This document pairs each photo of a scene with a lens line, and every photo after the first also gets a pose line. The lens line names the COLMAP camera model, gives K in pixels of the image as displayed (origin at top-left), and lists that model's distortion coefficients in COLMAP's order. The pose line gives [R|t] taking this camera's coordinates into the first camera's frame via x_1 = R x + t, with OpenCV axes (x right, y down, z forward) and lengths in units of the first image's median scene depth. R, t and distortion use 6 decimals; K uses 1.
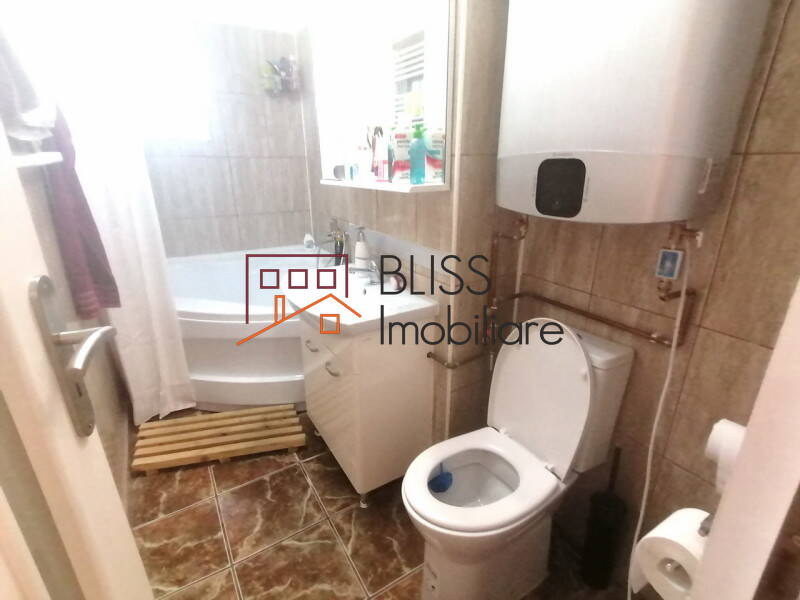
lens RADIAL K [[396.1, 0, 400.0], [0, 396.1, 300.0], [0, 0, 1]] dist [-0.002218, 0.063142]
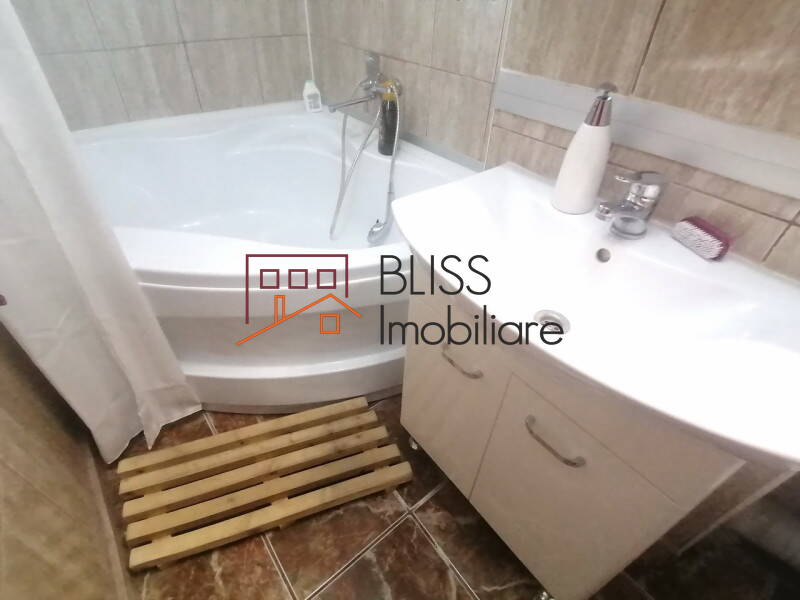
lens RADIAL K [[392.2, 0, 400.0], [0, 392.2, 300.0], [0, 0, 1]] dist [0.017486, -0.000938]
pose [[0.992120, -0.049704, 0.115010, -0.298704], [0.006180, 0.936242, 0.351301, -0.107131], [-0.125139, -0.347822, 0.929172, 0.505116]]
